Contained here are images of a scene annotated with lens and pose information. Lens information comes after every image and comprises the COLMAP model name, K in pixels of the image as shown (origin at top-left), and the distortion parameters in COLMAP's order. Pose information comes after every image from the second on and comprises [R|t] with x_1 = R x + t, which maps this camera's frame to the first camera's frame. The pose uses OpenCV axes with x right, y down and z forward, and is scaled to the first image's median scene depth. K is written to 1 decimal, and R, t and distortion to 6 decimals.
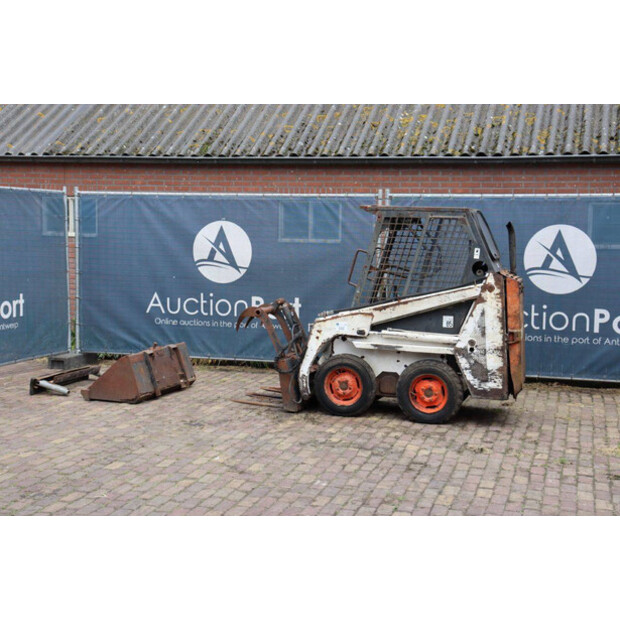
lens RADIAL K [[958.8, 0, 310.5], [0, 958.8, 291.3], [0, 0, 1]] dist [0.165877, 0.107003]
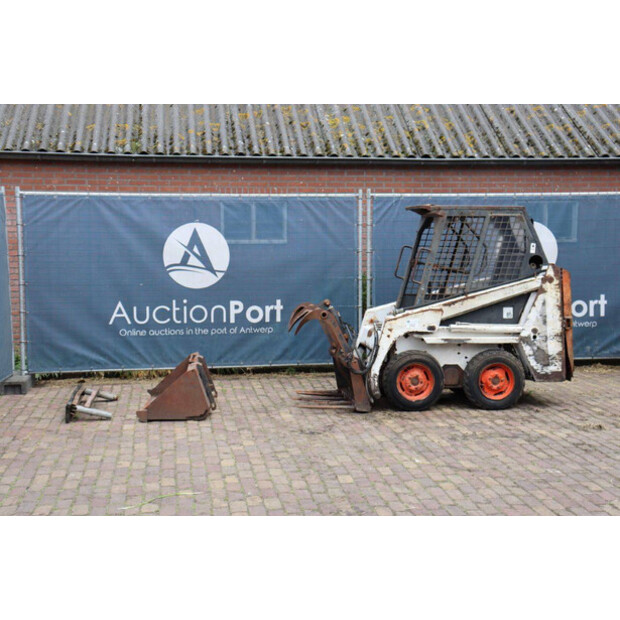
lens RADIAL K [[958.8, 0, 310.5], [0, 958.8, 291.3], [0, 0, 1]] dist [0.165877, 0.107003]
pose [[0.910130, -0.047091, 0.411637, -0.492452], [0.046157, 0.998860, 0.012216, -0.015427], [-0.411743, 0.007881, 0.911266, 0.111122]]
